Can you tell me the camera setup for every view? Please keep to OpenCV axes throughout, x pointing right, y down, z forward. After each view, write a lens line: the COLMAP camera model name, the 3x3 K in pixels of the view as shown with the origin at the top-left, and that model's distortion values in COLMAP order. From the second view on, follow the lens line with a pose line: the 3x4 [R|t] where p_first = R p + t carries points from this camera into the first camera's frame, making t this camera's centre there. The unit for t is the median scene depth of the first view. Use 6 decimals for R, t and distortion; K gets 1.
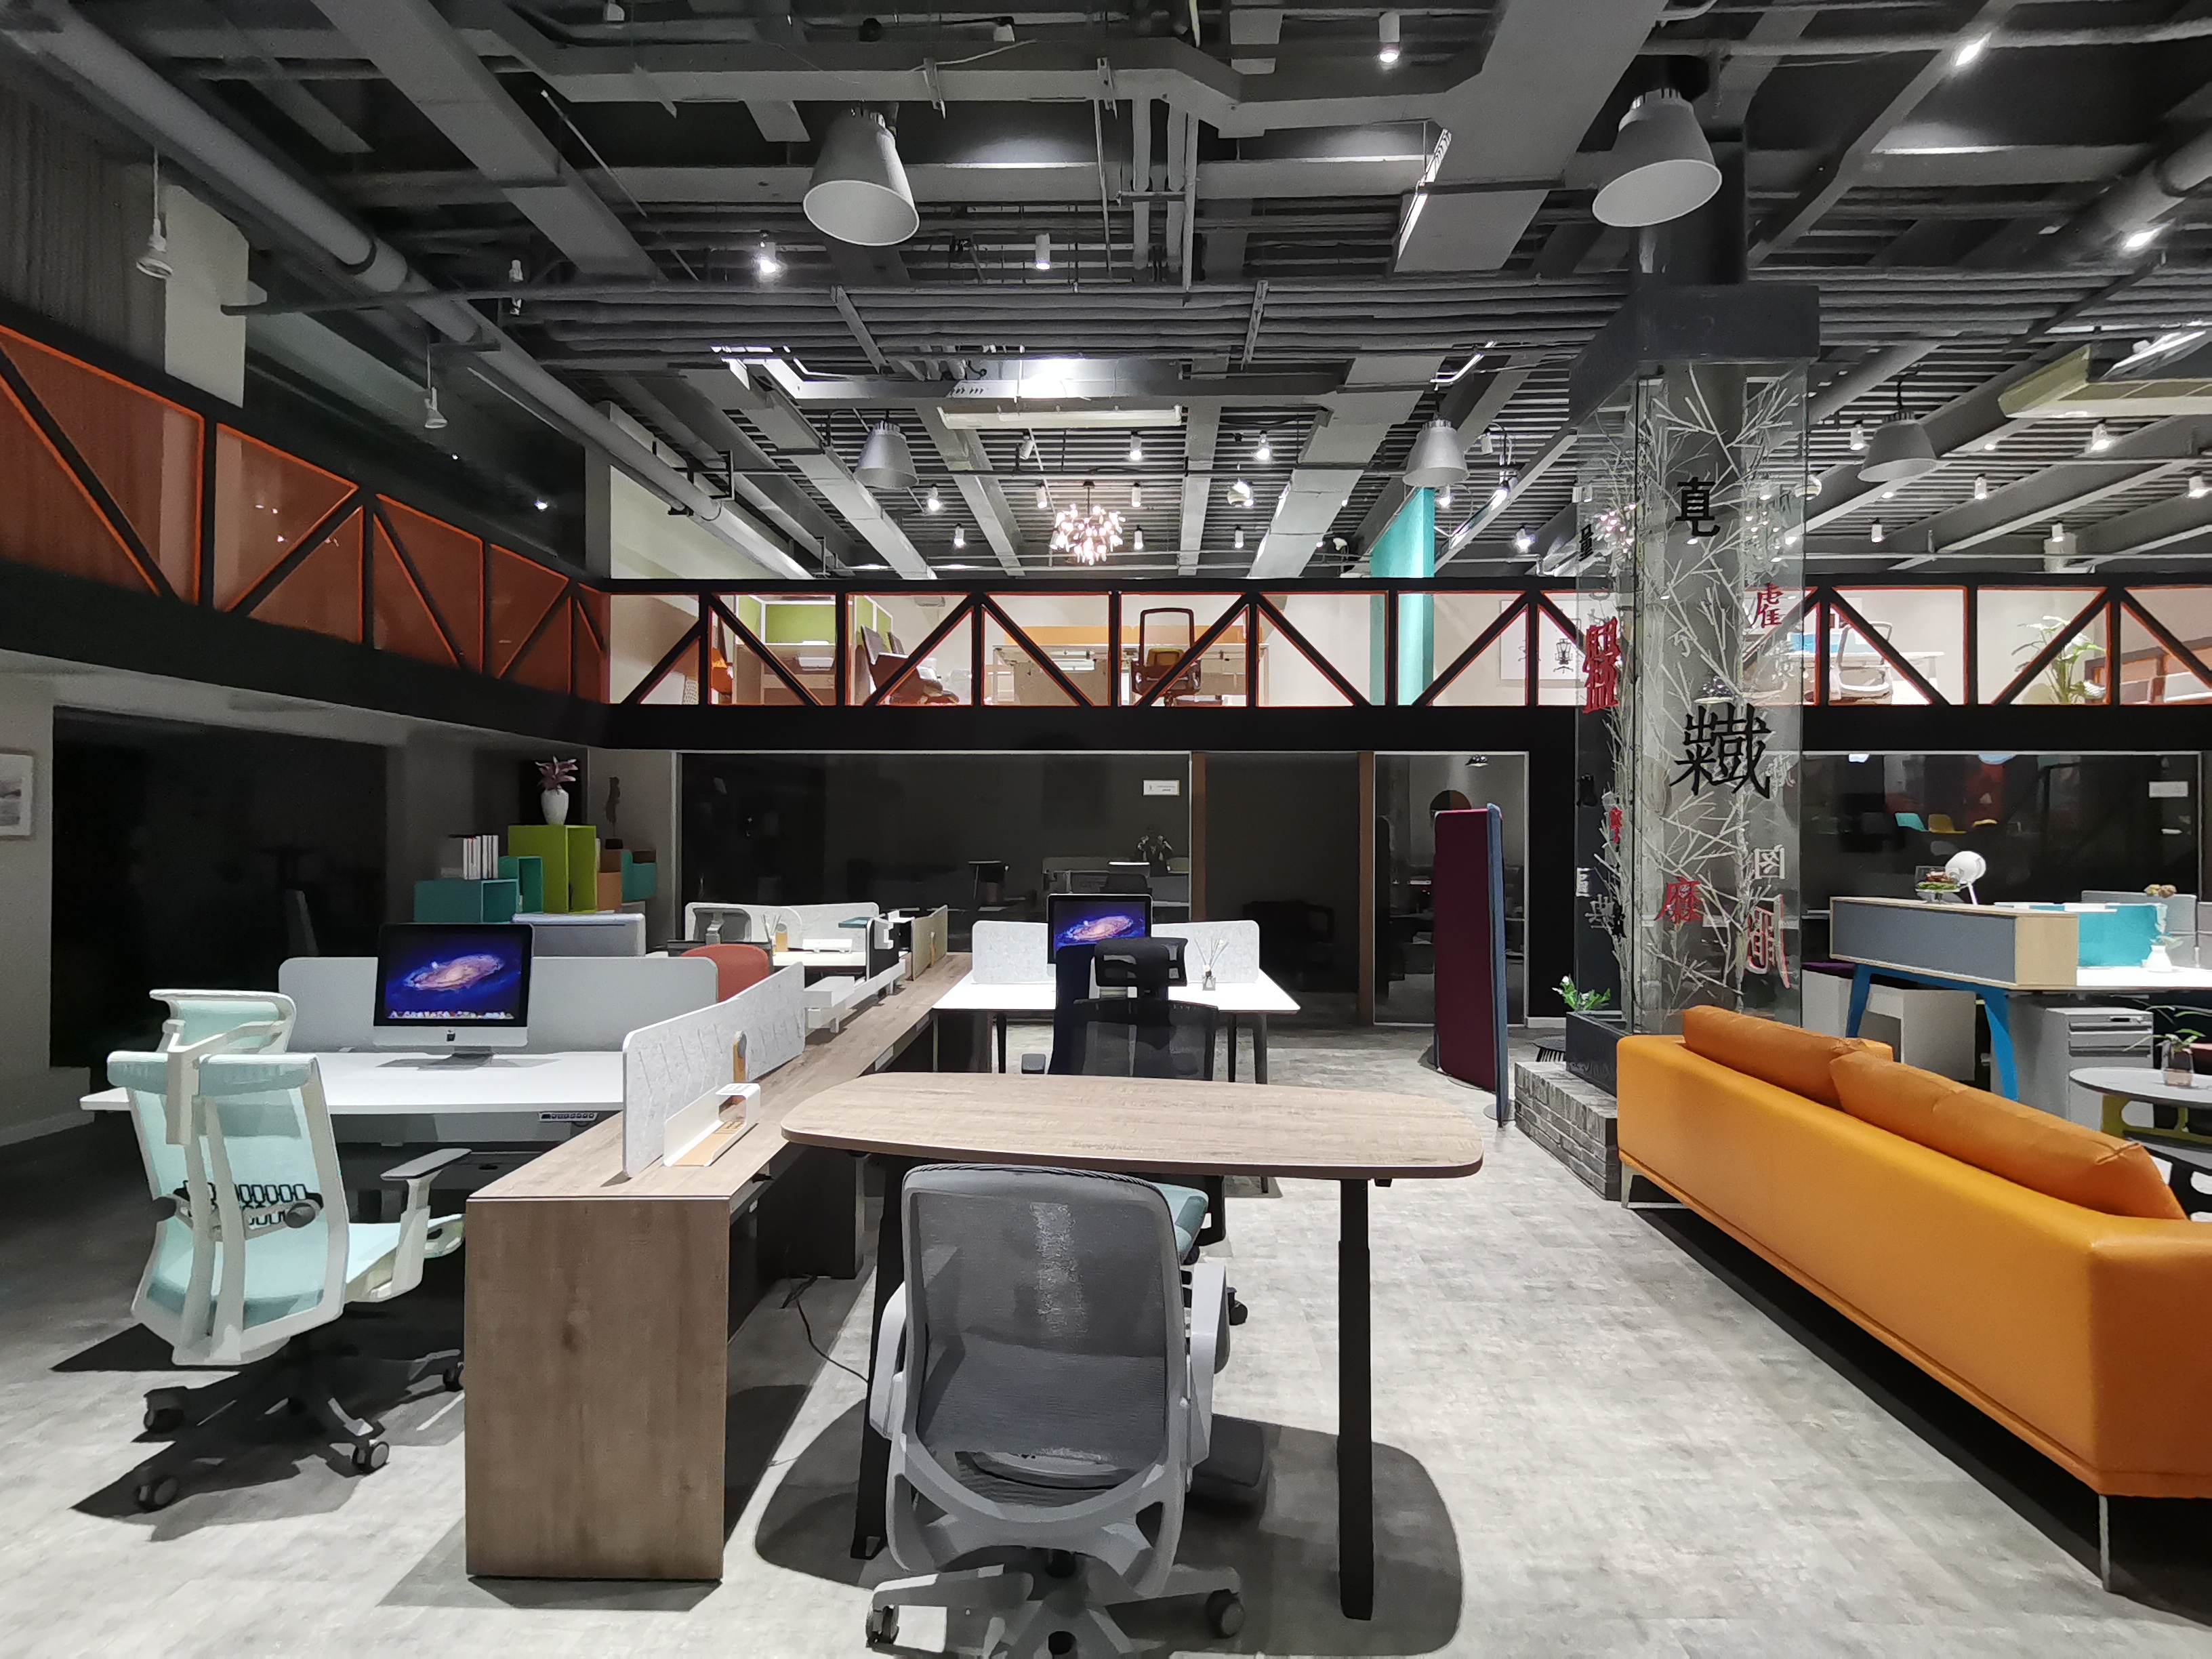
lens RADIAL K [[1095.7, 0, 1110.9], [0, 1095.7, 814.2], [0, 0, 1]] dist [0.014769, -0.004999]
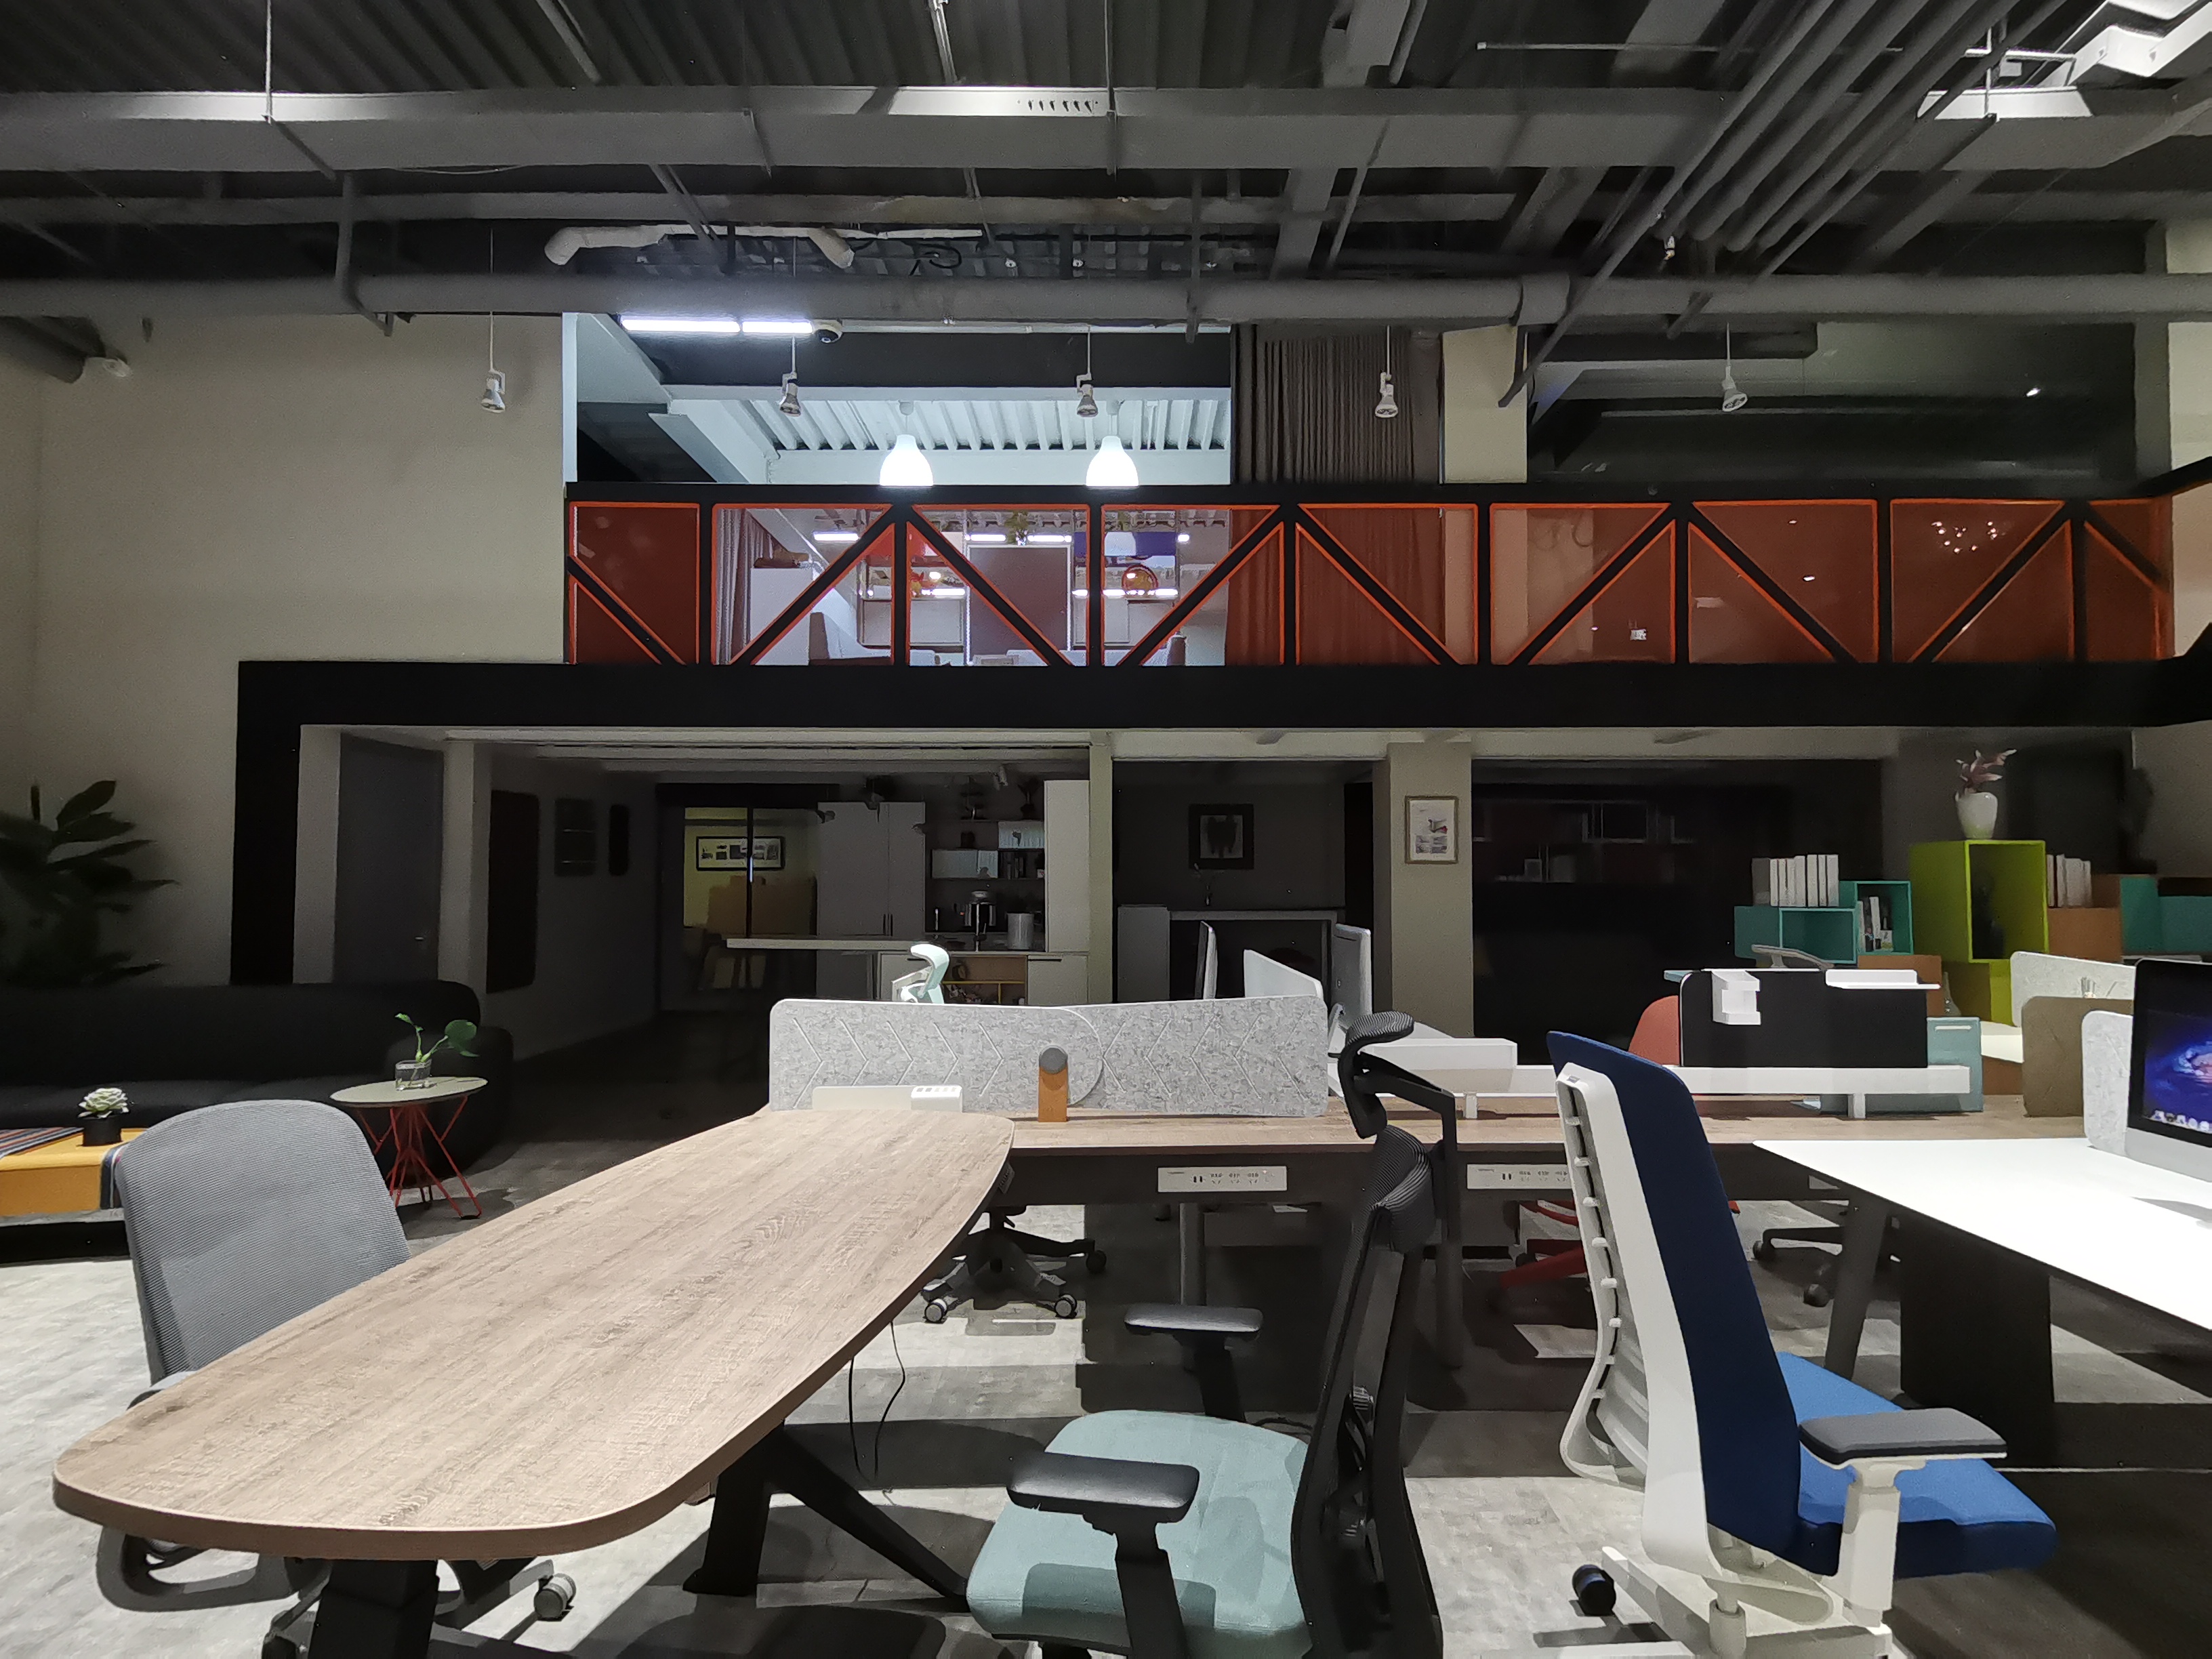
lens RADIAL K [[1095.7, 0, 1103.1], [0, 1095.7, 838.8], [0, 0, 1]] dist [0.014769, -0.004999]
pose [[0.033269, -0.036921, -0.998764, 0.196429], [0.026654, 0.998995, -0.036042, 0.017617], [0.999091, -0.025422, 0.034220, 0.332761]]
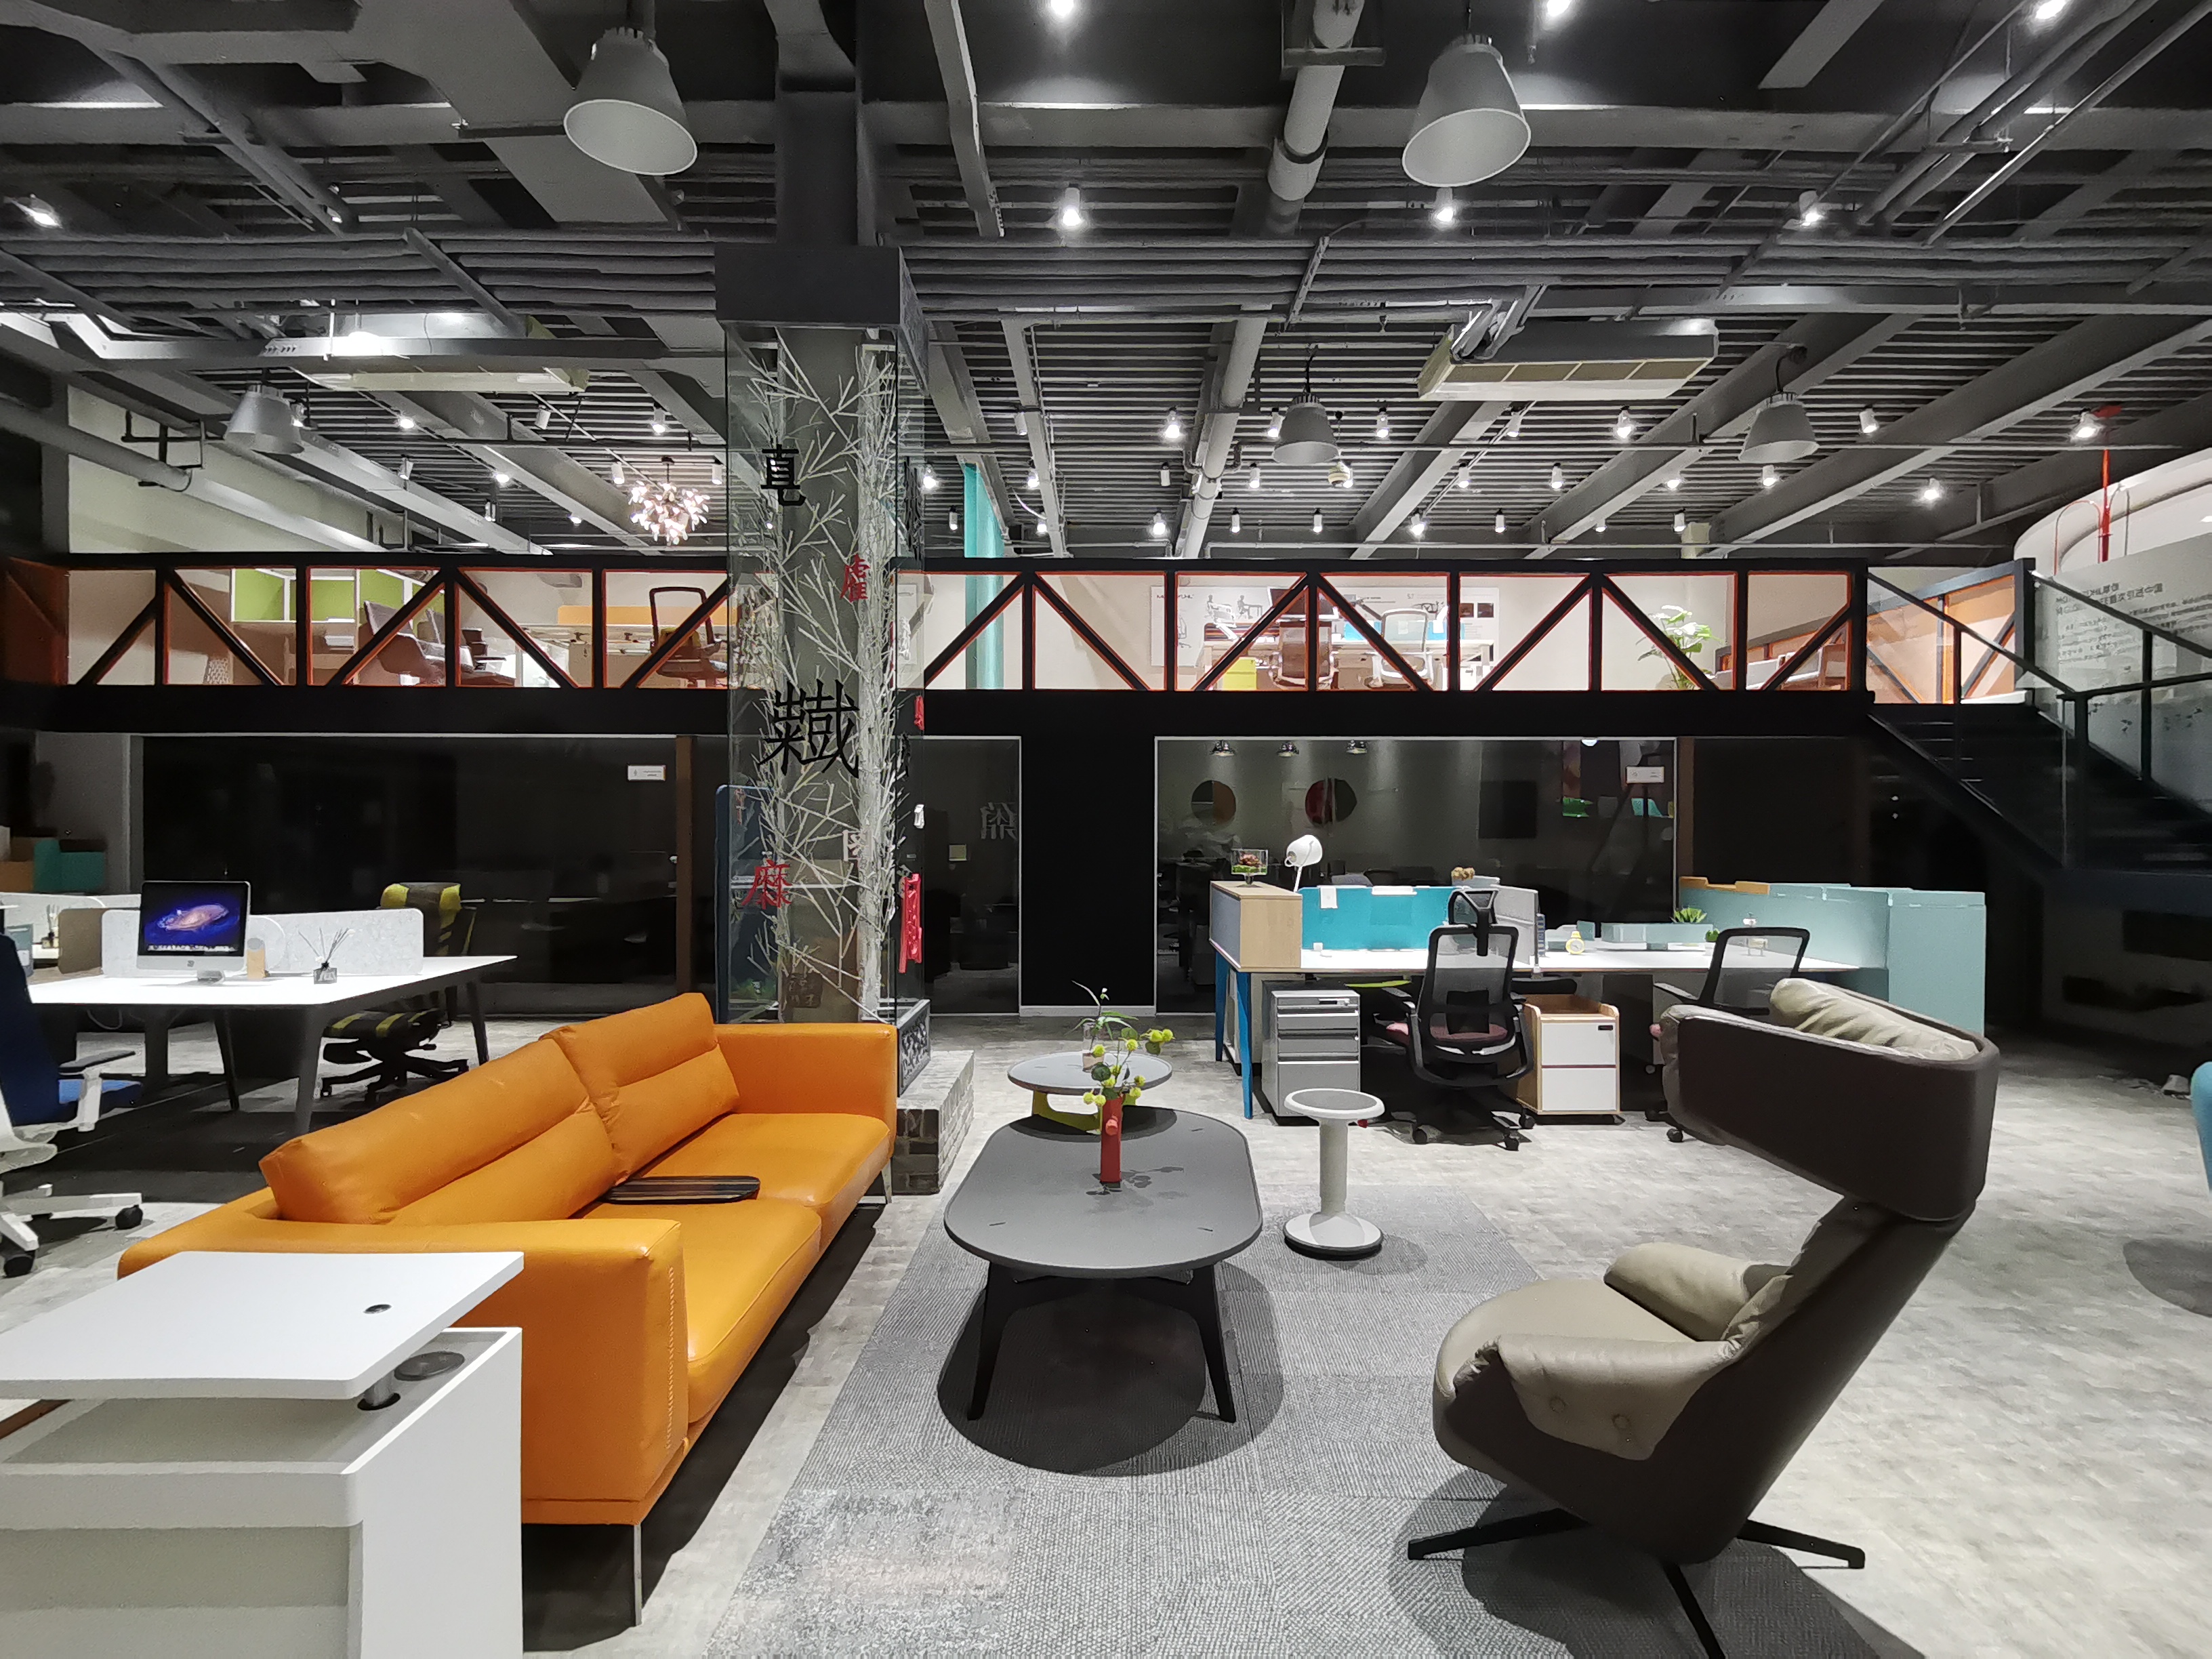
lens RADIAL K [[1095.7, 0, 1097.7], [0, 1095.7, 839.1], [0, 0, 1]] dist [0.014769, -0.004999]
pose [[0.999250, -0.002242, 0.038647, 0.410378], [0.000802, 0.999306, 0.037229, -0.001039], [-0.038704, -0.037170, 0.998559, 0.003545]]
